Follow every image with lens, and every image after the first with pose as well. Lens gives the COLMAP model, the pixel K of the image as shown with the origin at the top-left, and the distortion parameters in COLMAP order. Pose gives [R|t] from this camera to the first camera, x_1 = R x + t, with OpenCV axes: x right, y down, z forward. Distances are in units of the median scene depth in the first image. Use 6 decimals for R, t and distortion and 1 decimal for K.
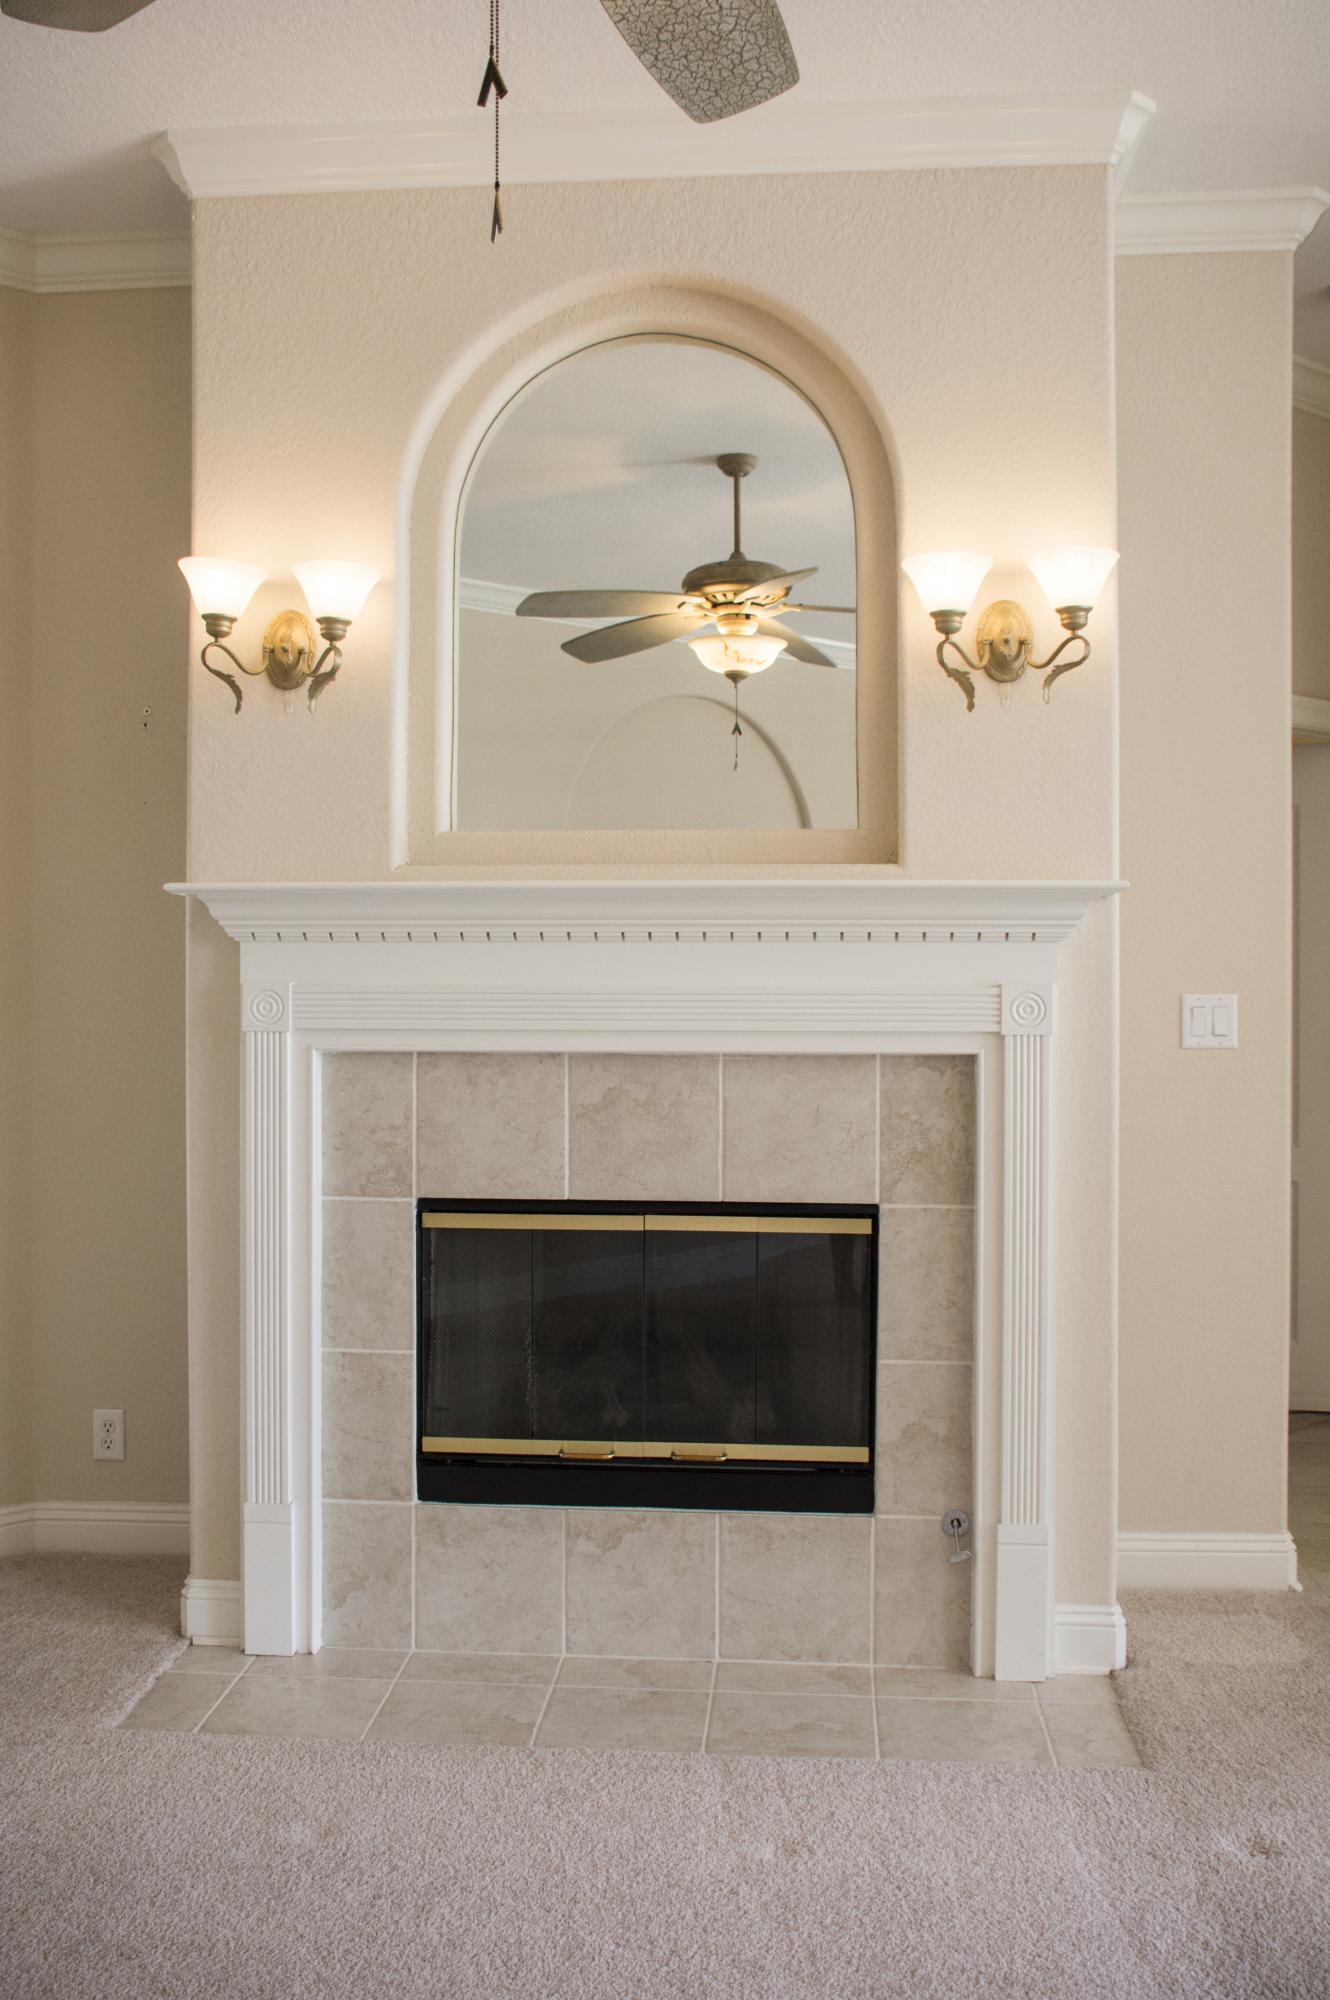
lens RADIAL K [[1925.1, 0, 677.4], [0, 1925.1, 997.0], [0, 0, 1]] dist [-0.114171, 0.159866]
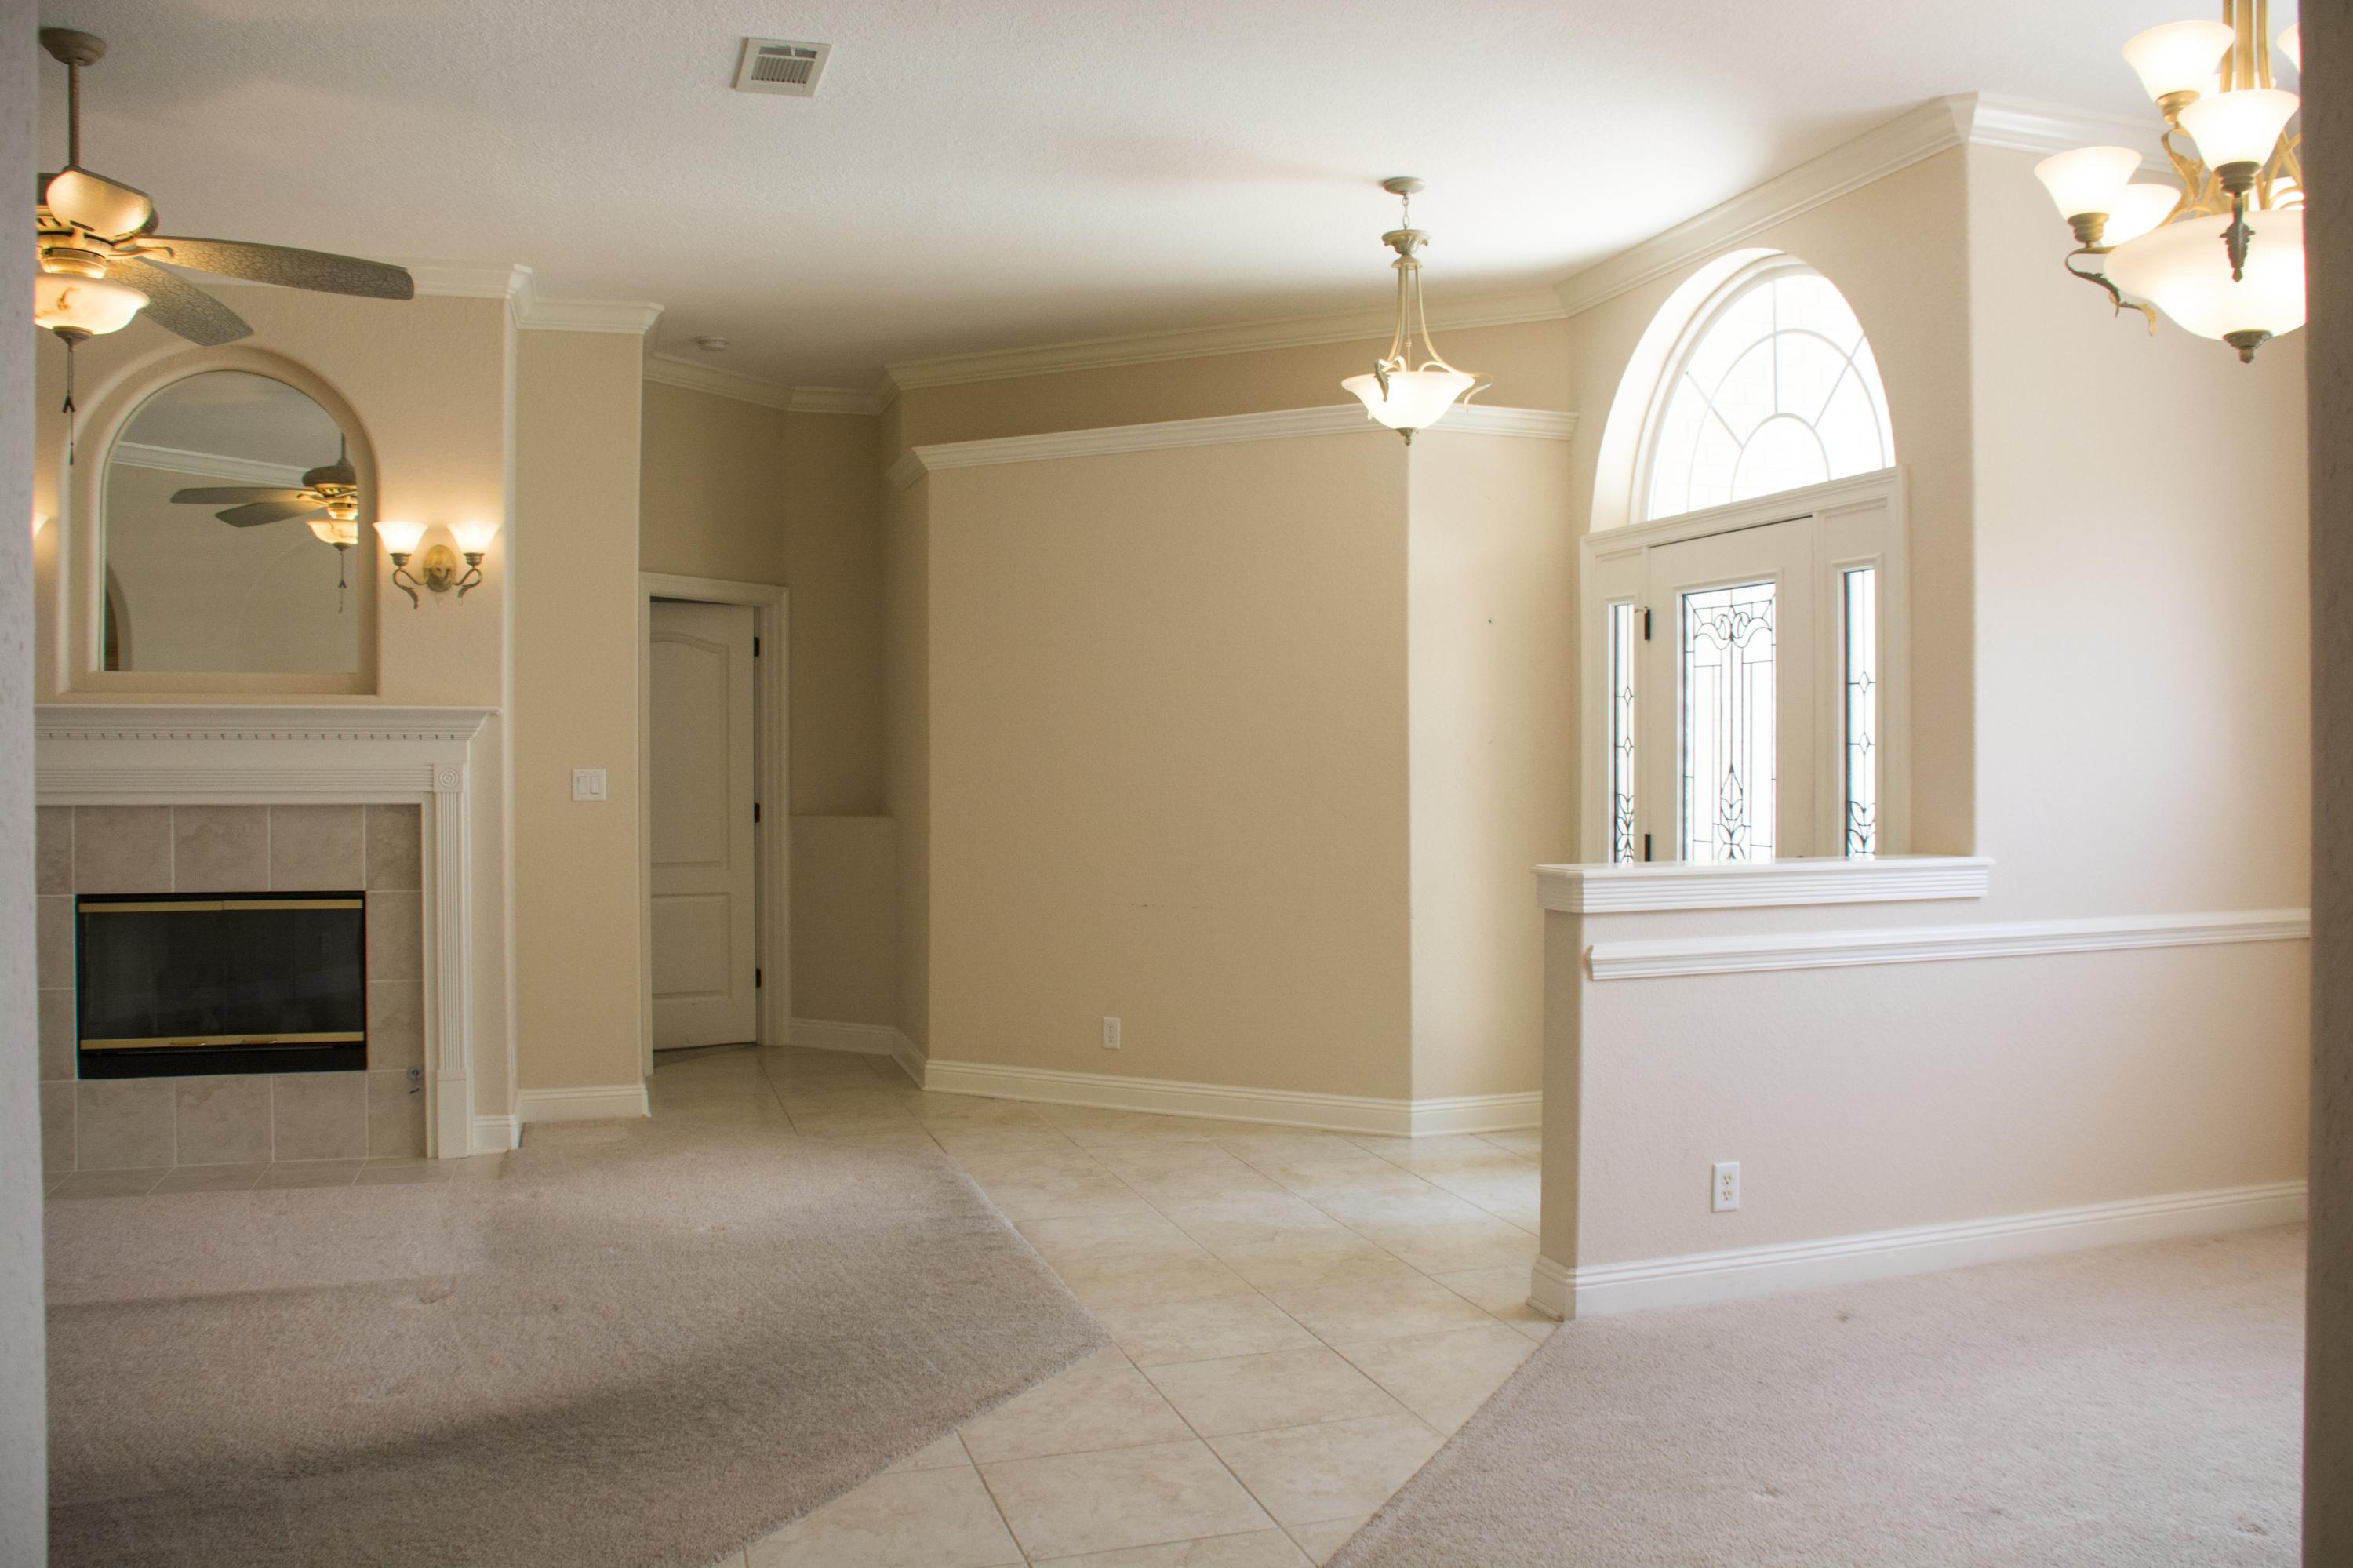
lens RADIAL K [[1849.6, 0, 1208.1], [0, 1849.6, 784.5], [0, 0, 1]] dist [-0.156964, 0.110555]
pose [[0.920795, -0.006365, 0.389995, 0.172280], [0.003918, 0.999967, 0.007069, 0.003206], [-0.390027, -0.004981, 0.920790, -0.785341]]
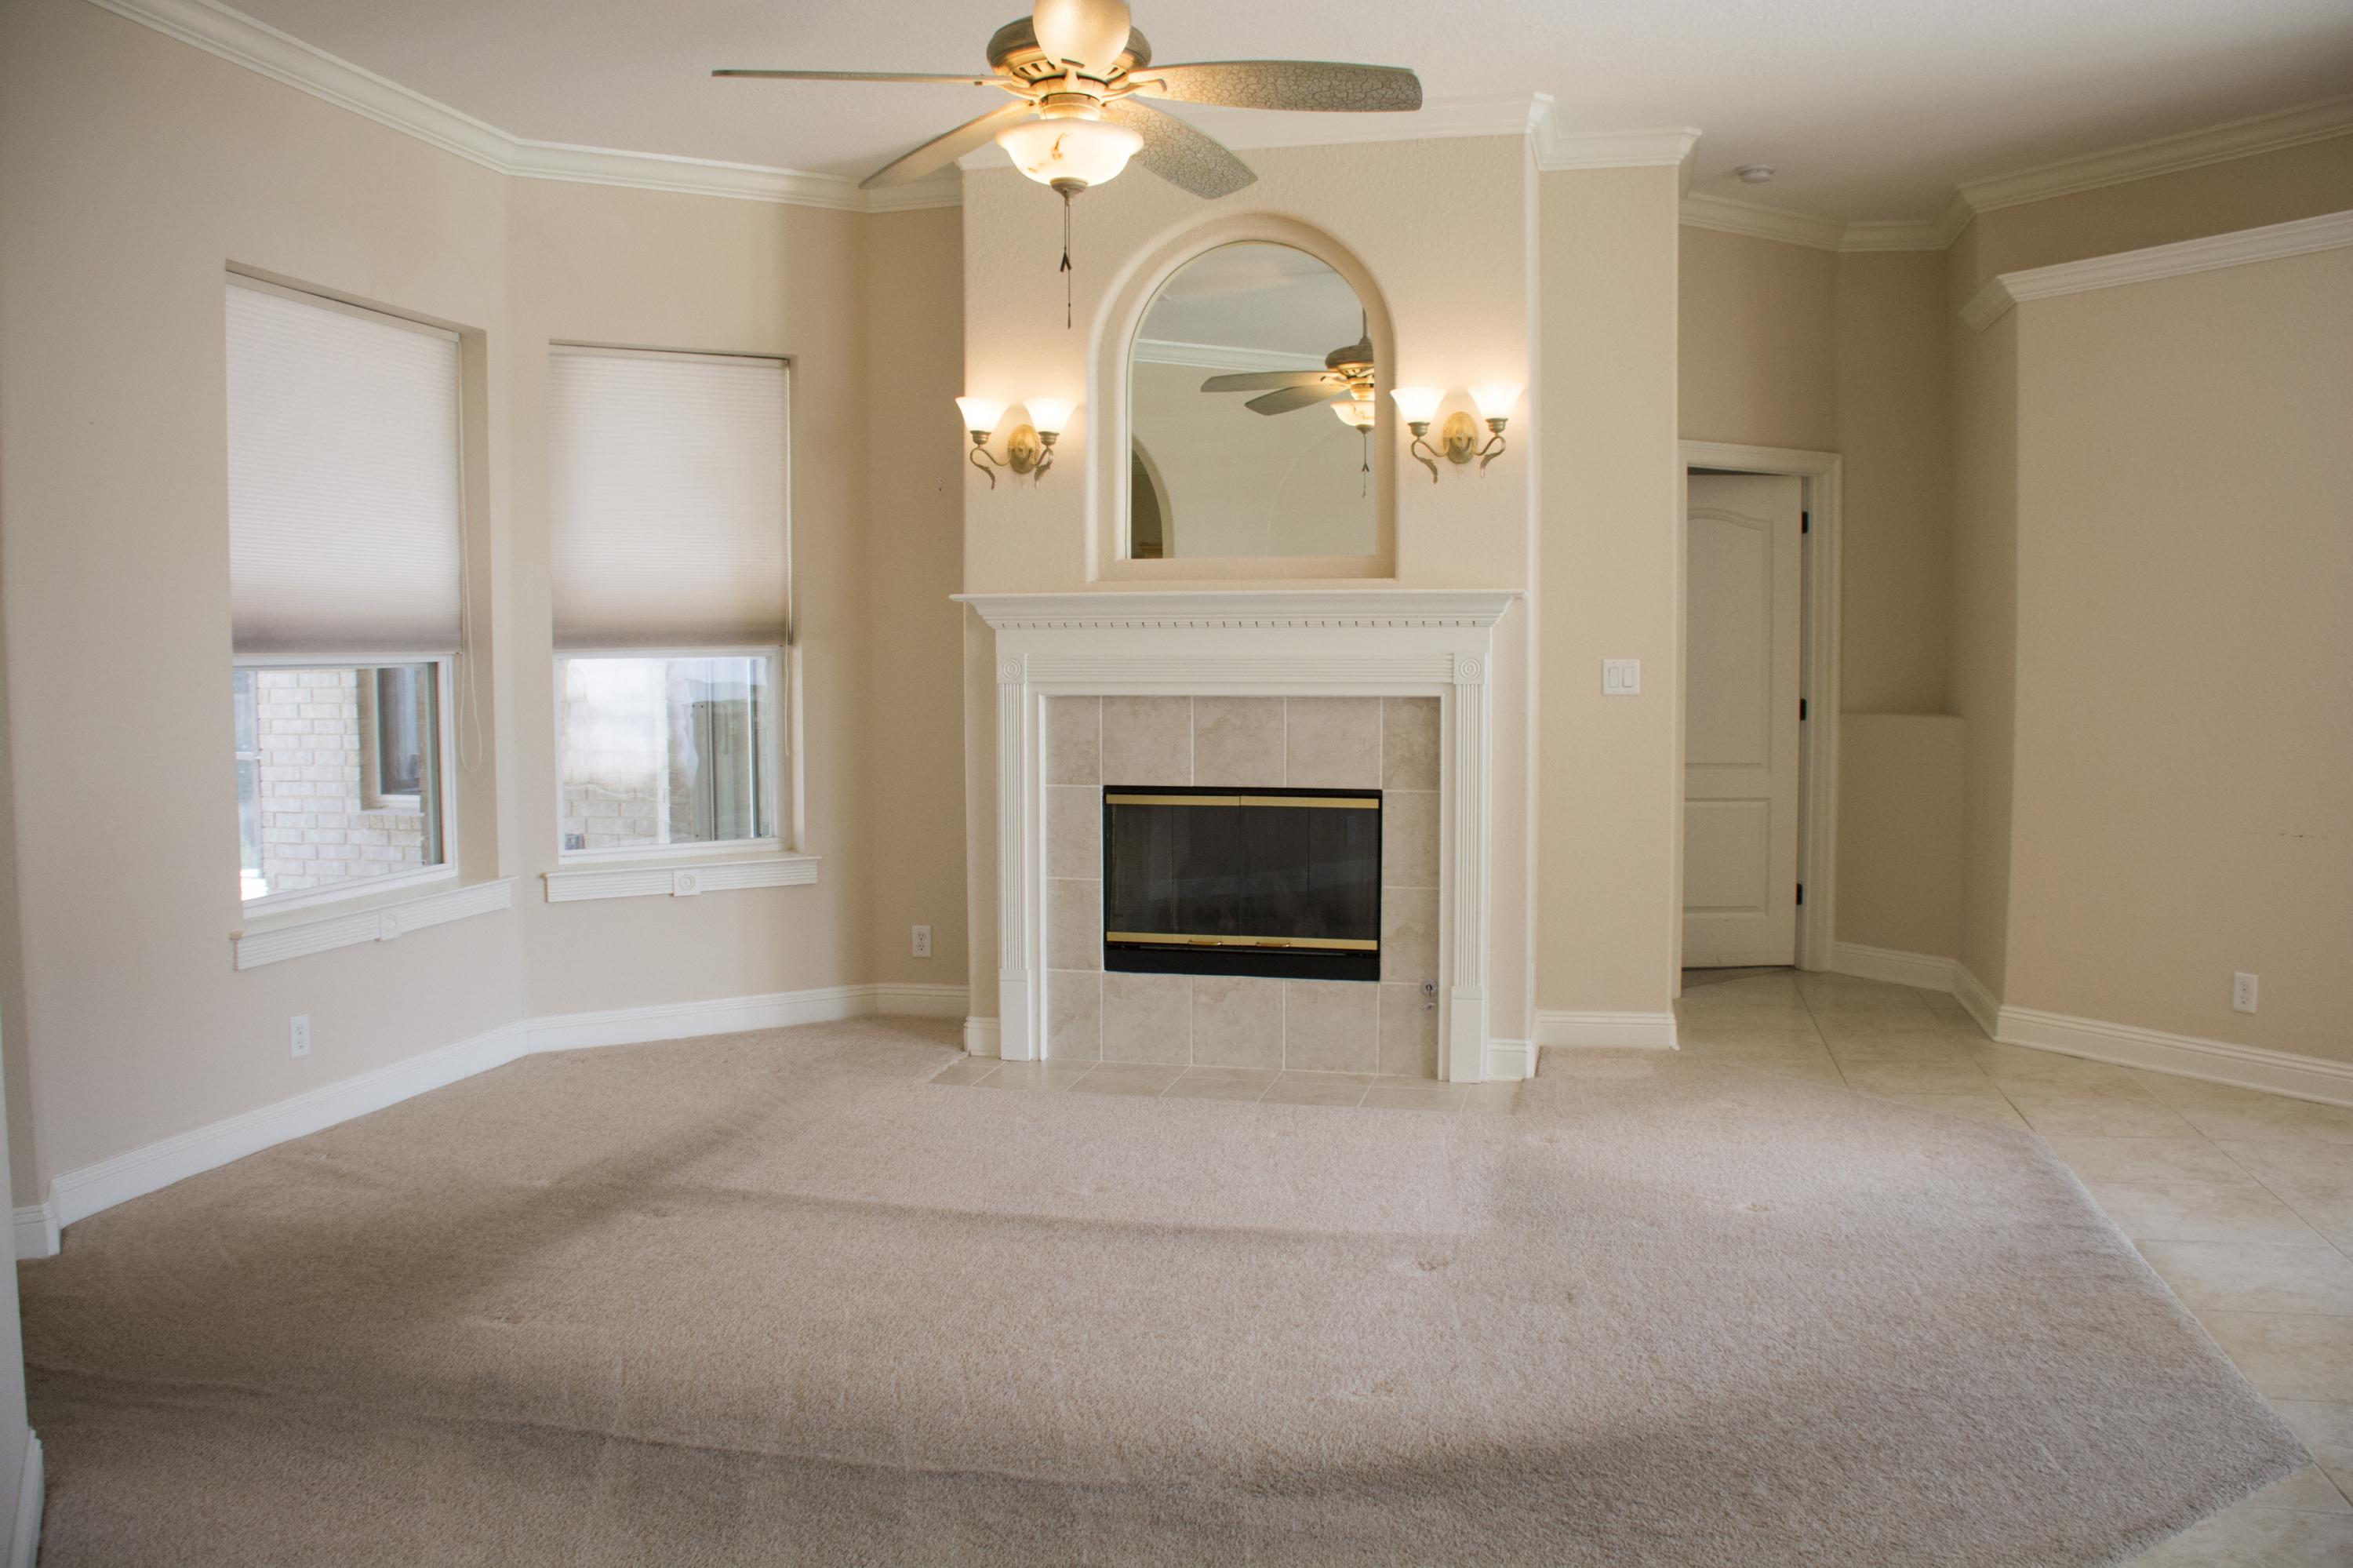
lens RADIAL K [[1849.6, 0, 1208.1], [0, 1849.6, 784.5], [0, 0, 1]] dist [-0.156964, 0.110555]
pose [[0.989987, 0.005227, -0.141064, 0.177394], [0.003862, 0.997937, 0.064083, 0.003366], [0.141108, -0.063986, 0.987924, -0.550295]]
